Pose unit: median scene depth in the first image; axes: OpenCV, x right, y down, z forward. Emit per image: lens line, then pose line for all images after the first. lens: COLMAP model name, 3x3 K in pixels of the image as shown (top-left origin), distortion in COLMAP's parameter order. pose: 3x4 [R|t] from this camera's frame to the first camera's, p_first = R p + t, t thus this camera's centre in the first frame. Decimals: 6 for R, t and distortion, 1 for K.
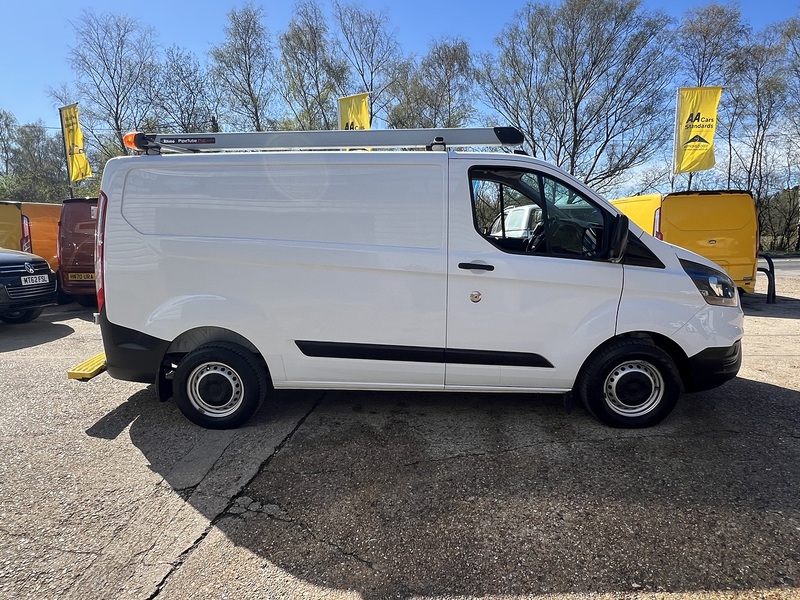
lens RADIAL K [[524.4, 0, 399.7], [0, 524.4, 296.7], [0, 0, 1]] dist [-0.000191, -0.000538]
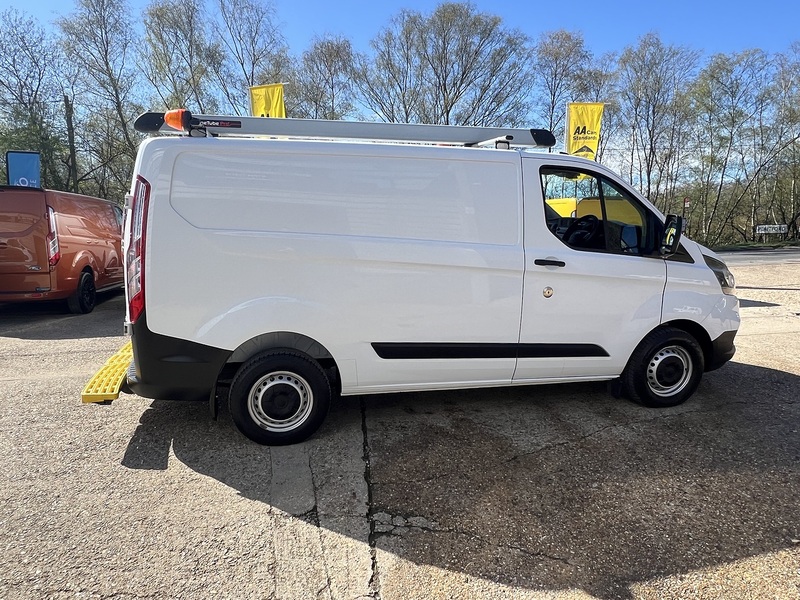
lens RADIAL K [[523.0, 0, 395.3], [0, 523.0, 297.3], [0, 0, 1]] dist [-0.000048, -0.000717]
pose [[0.963950, -0.025352, 0.264874, -0.402313], [0.024321, 0.999678, 0.007171, -0.003940], [-0.264971, -0.000471, 0.964256, 0.081815]]
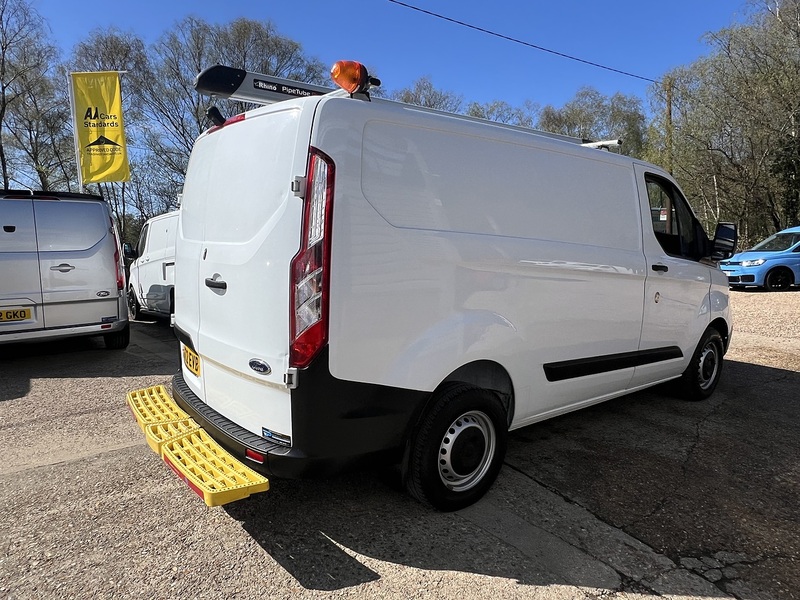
lens RADIAL K [[523.0, 0, 395.3], [0, 523.0, 297.3], [0, 0, 1]] dist [-0.000048, -0.000717]
pose [[0.758779, -0.052791, 0.649205, -0.885820], [0.084249, 0.996292, -0.017454, -0.024226], [-0.645877, 0.067939, 0.760413, 0.525207]]
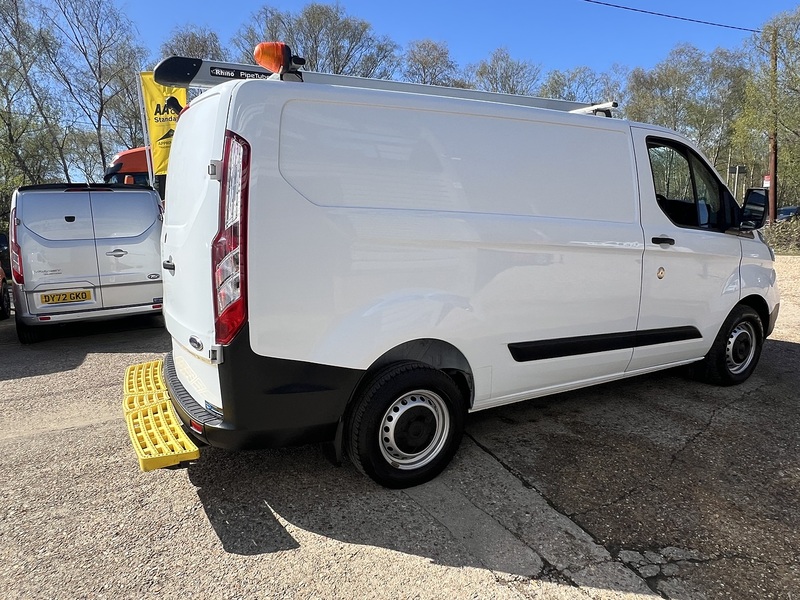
lens RADIAL K [[523.0, 0, 395.3], [0, 523.0, 297.3], [0, 0, 1]] dist [-0.000048, -0.000717]
pose [[0.853984, -0.082063, 0.513787, -0.731340], [0.091883, 0.995750, 0.006321, -0.005595], [-0.512122, 0.041811, 0.857895, 0.415487]]
